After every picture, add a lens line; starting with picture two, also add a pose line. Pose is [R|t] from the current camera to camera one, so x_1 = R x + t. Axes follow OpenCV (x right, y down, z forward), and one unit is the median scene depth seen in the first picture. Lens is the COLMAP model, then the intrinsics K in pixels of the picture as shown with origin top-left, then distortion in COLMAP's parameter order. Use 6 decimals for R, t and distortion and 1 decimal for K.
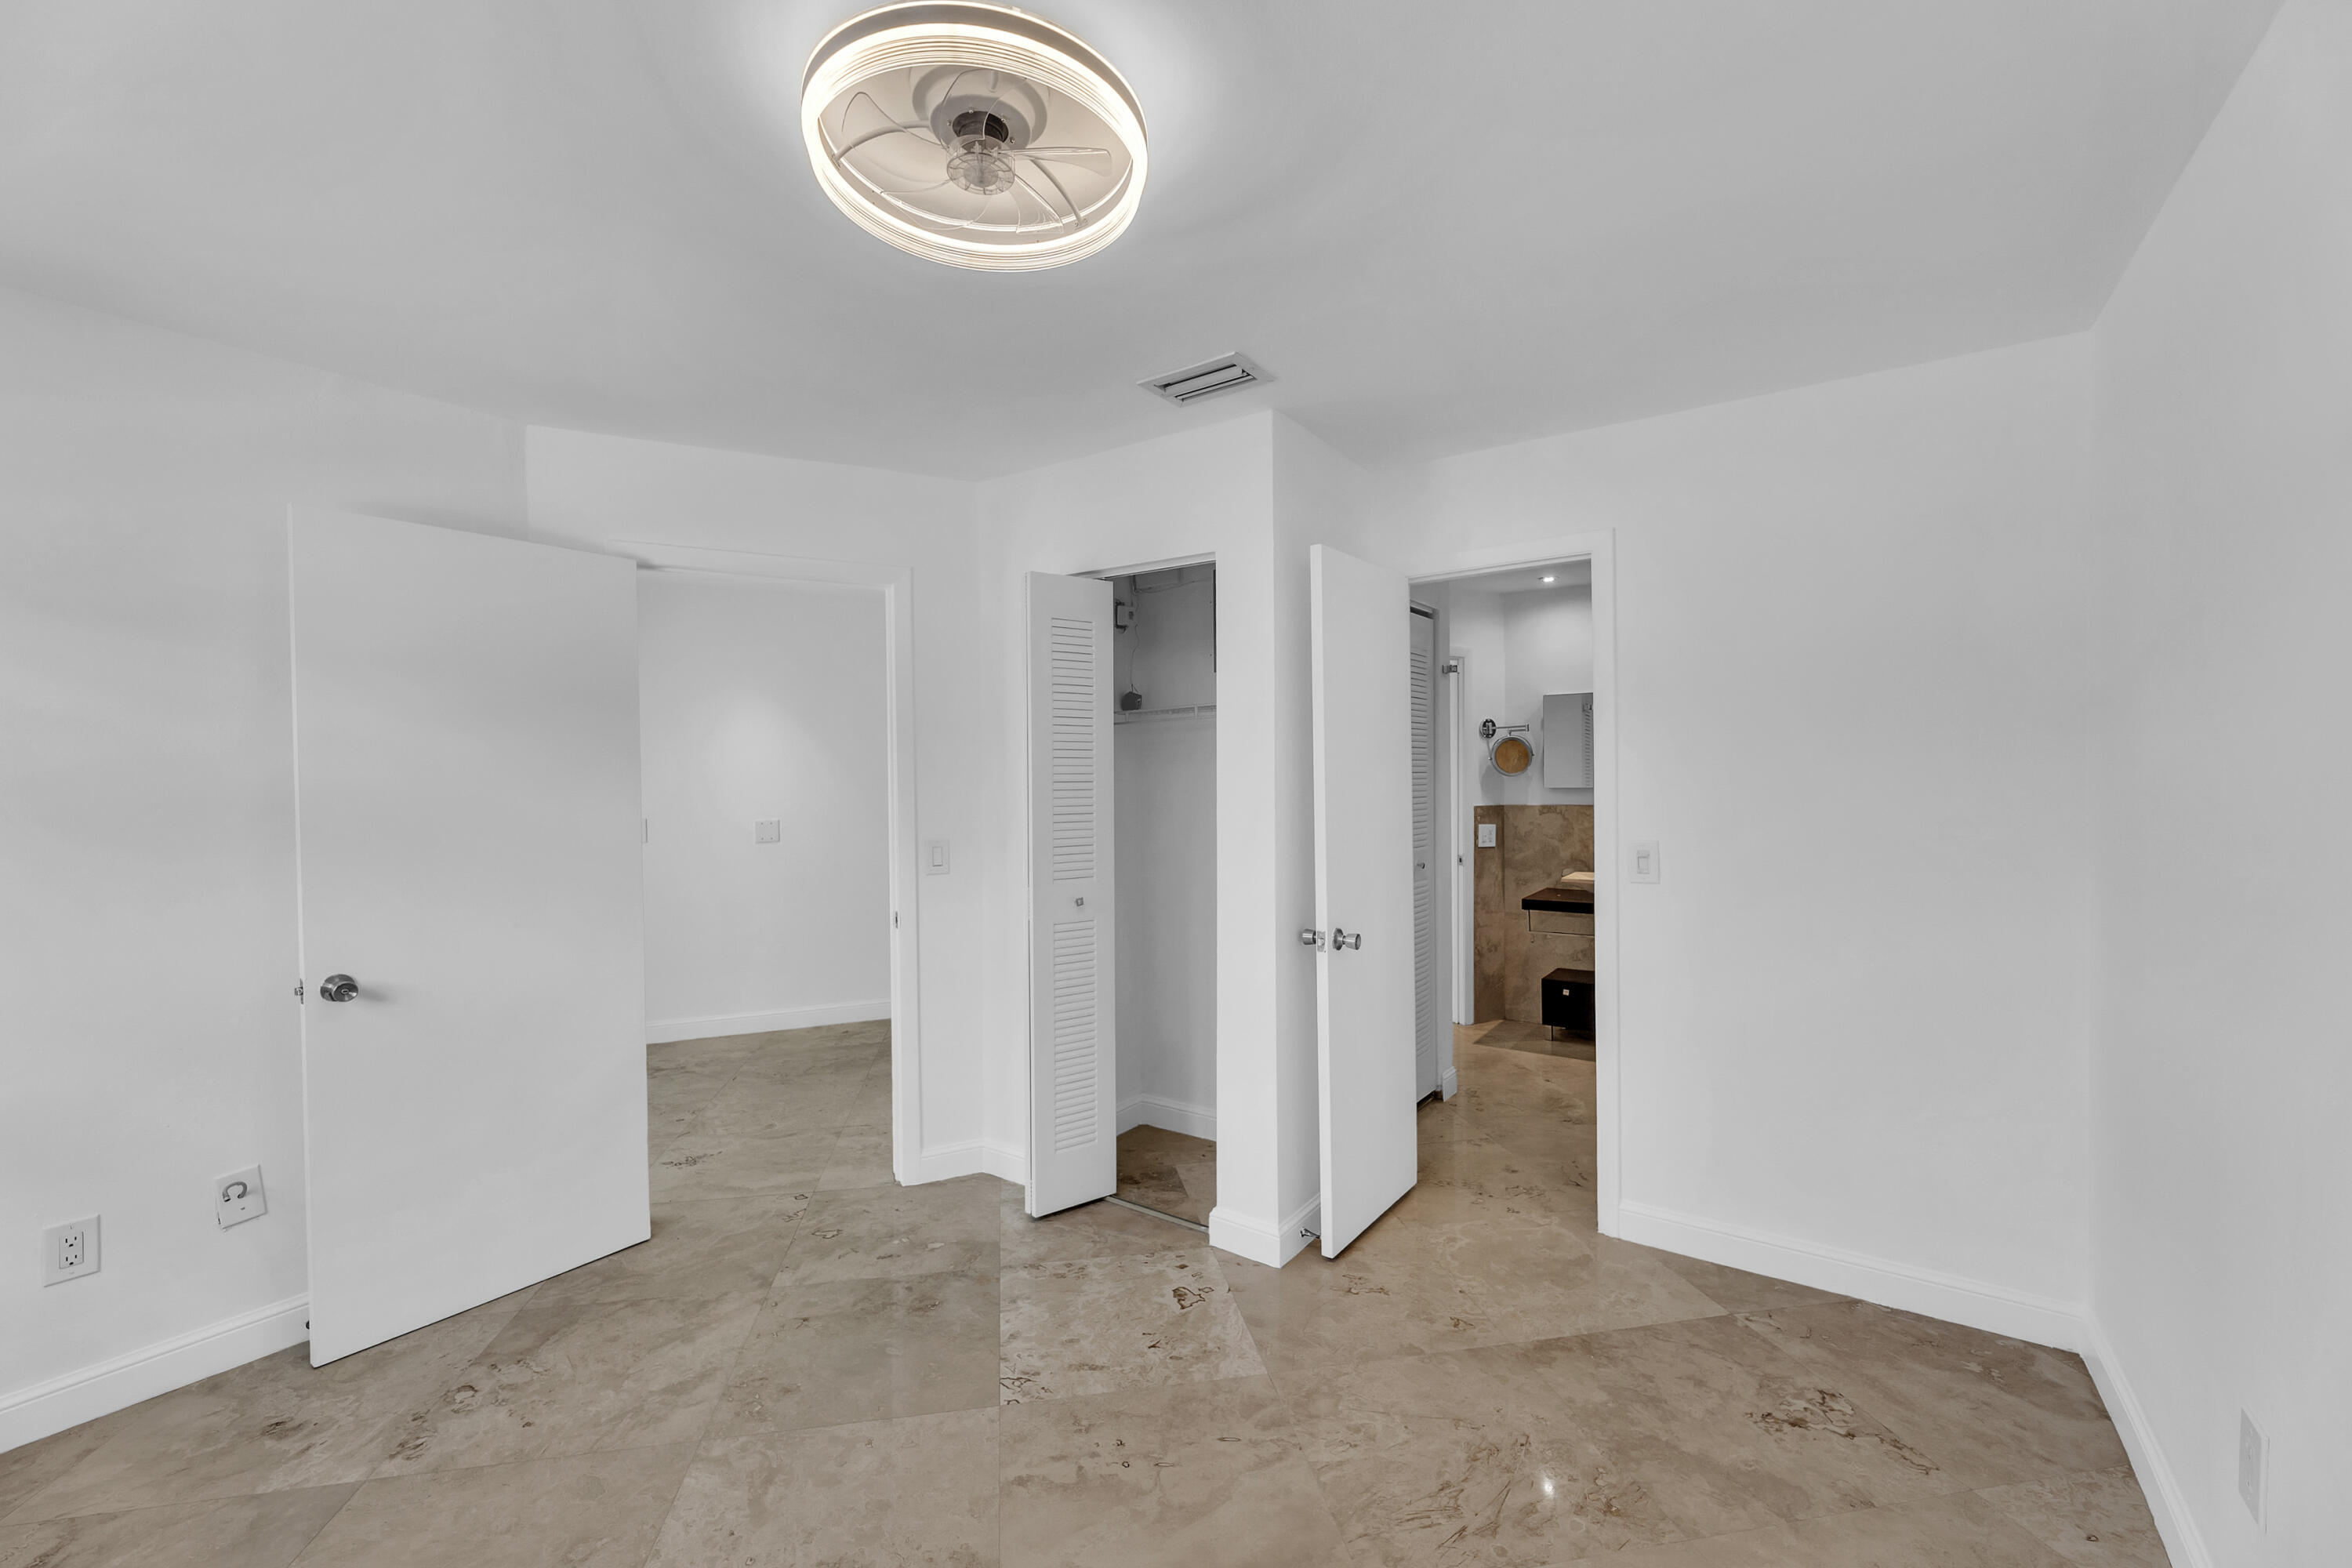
lens RADIAL K [[1010.4, 0, 1174.6], [0, 1010.4, 780.4], [0, 0, 1]] dist [-0.001400, -0.000398]
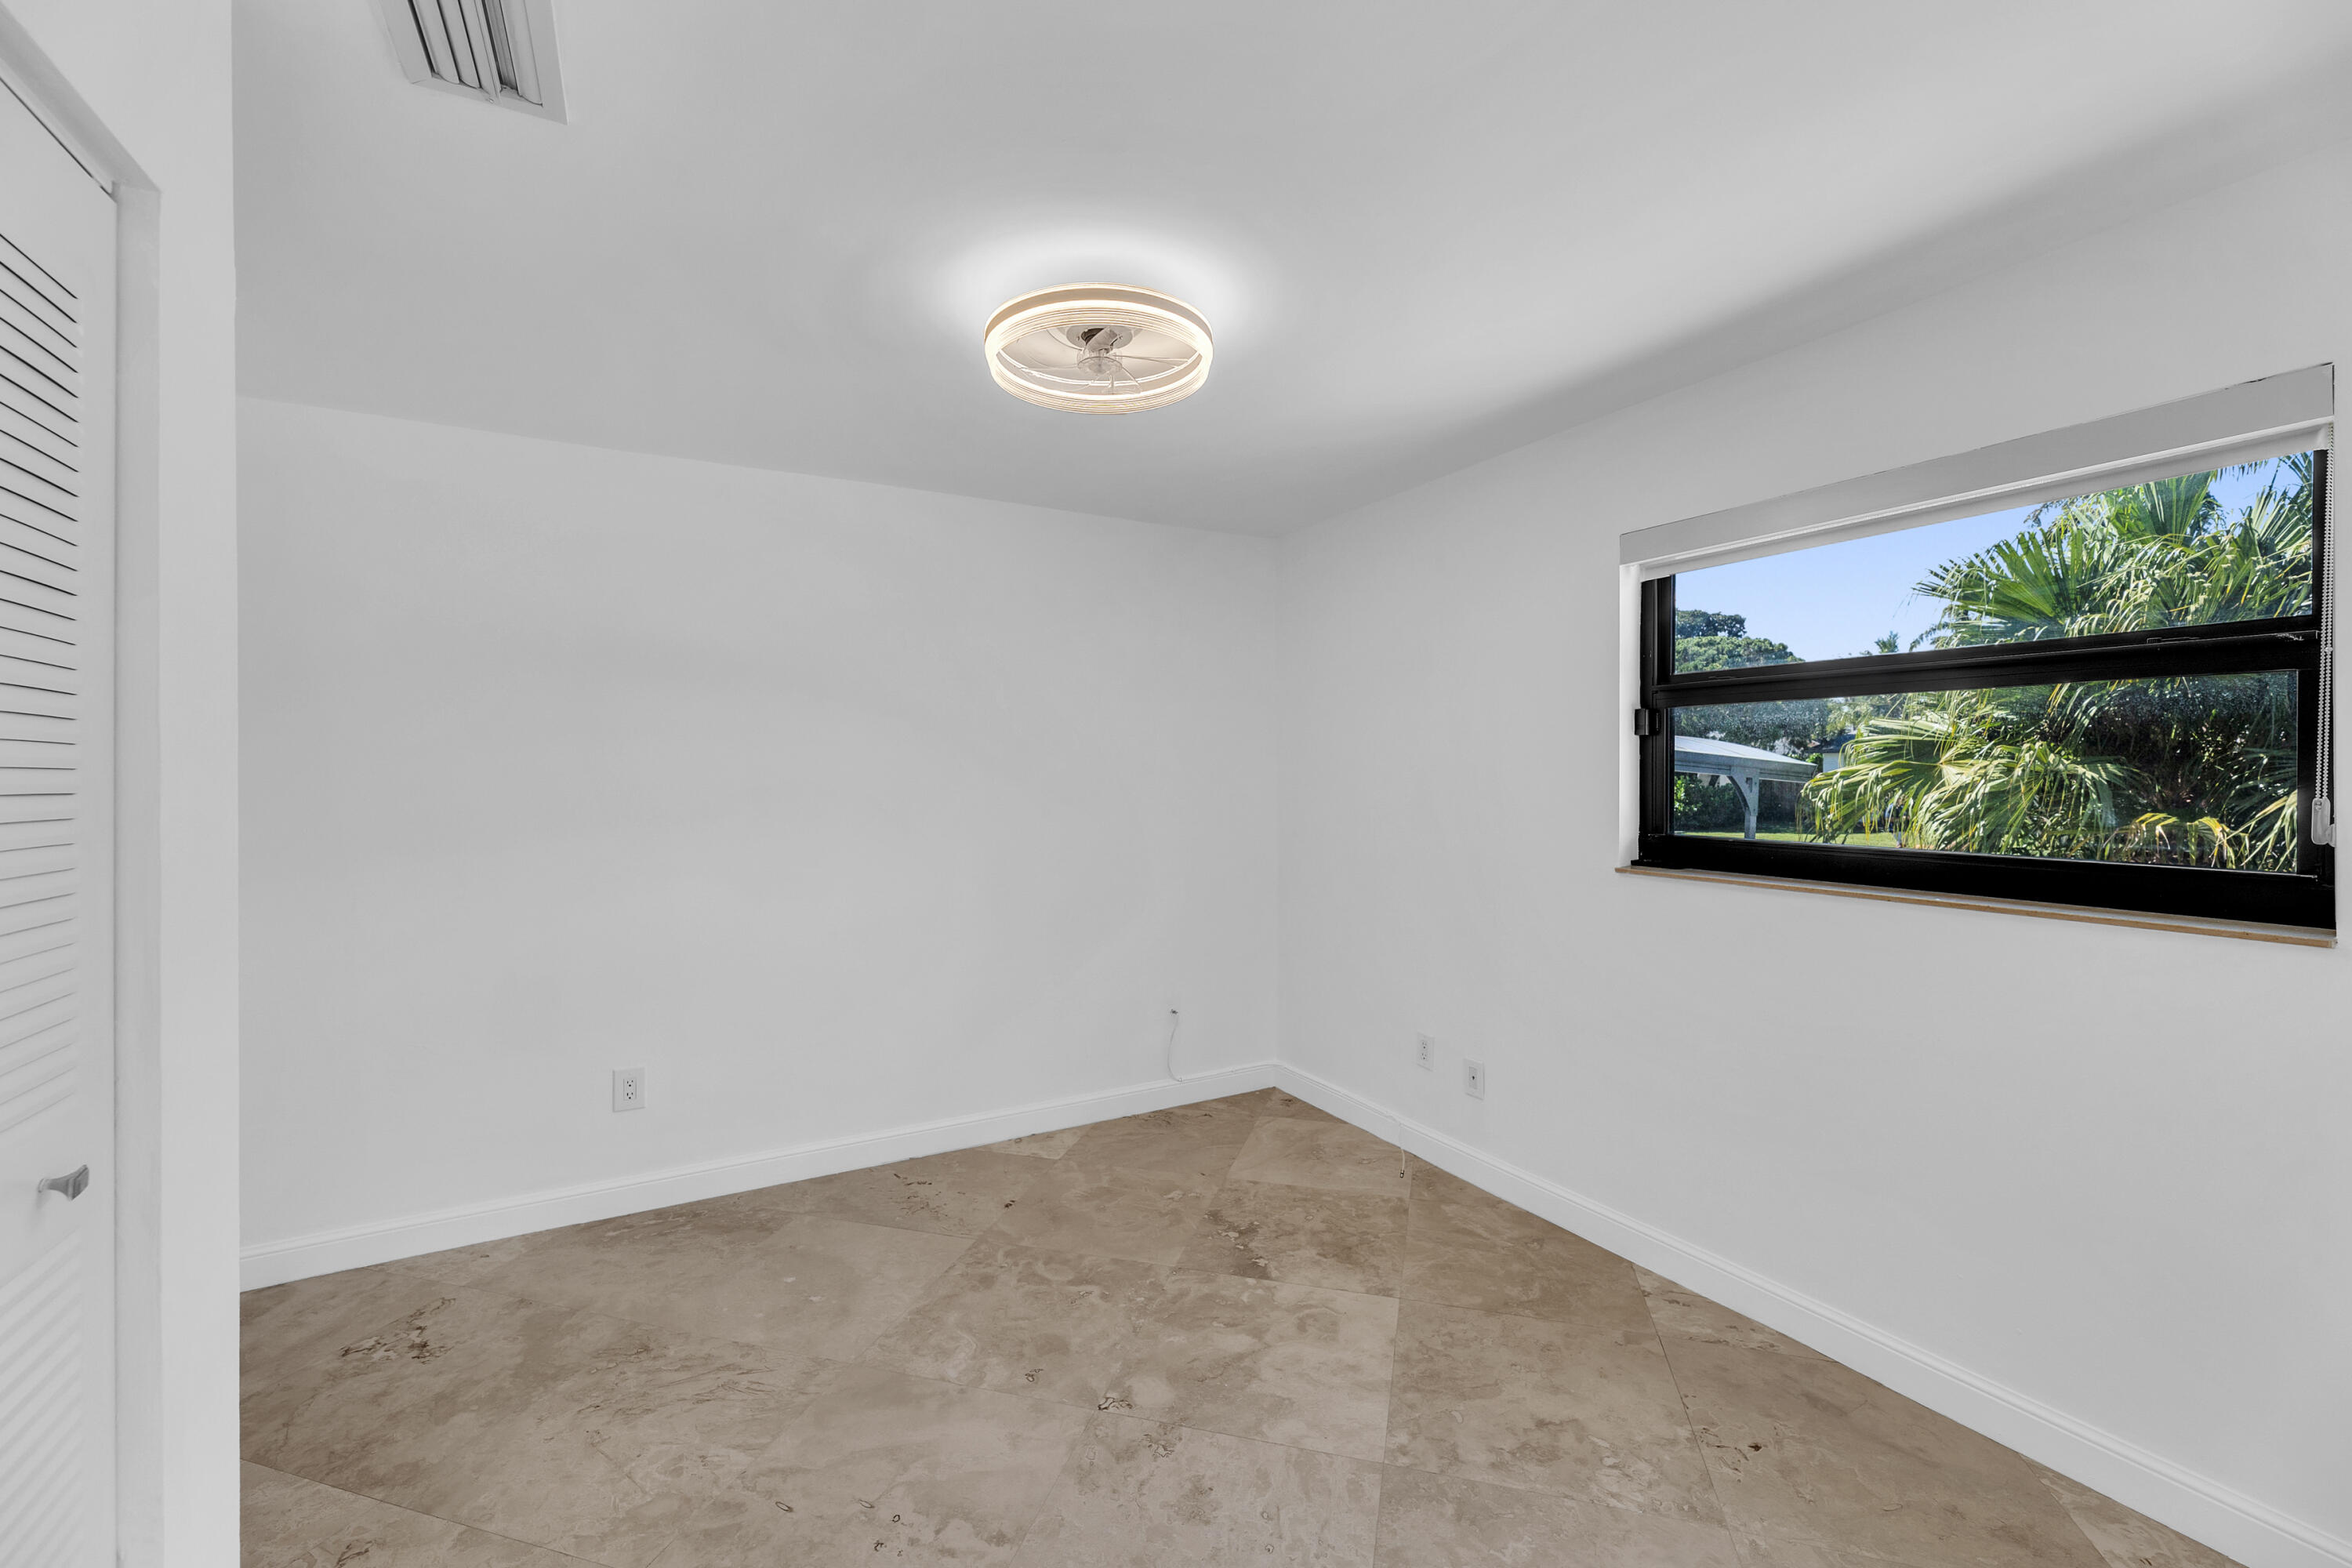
lens RADIAL K [[1010.4, 0, 1174.6], [0, 1010.4, 780.4], [0, 0, 1]] dist [-0.001400, -0.000398]
pose [[-0.904031, 0.006241, 0.427420, -0.695629], [0.011440, 0.999888, 0.009599, -0.011987], [-0.427313, 0.013567, -0.904002, 1.752947]]
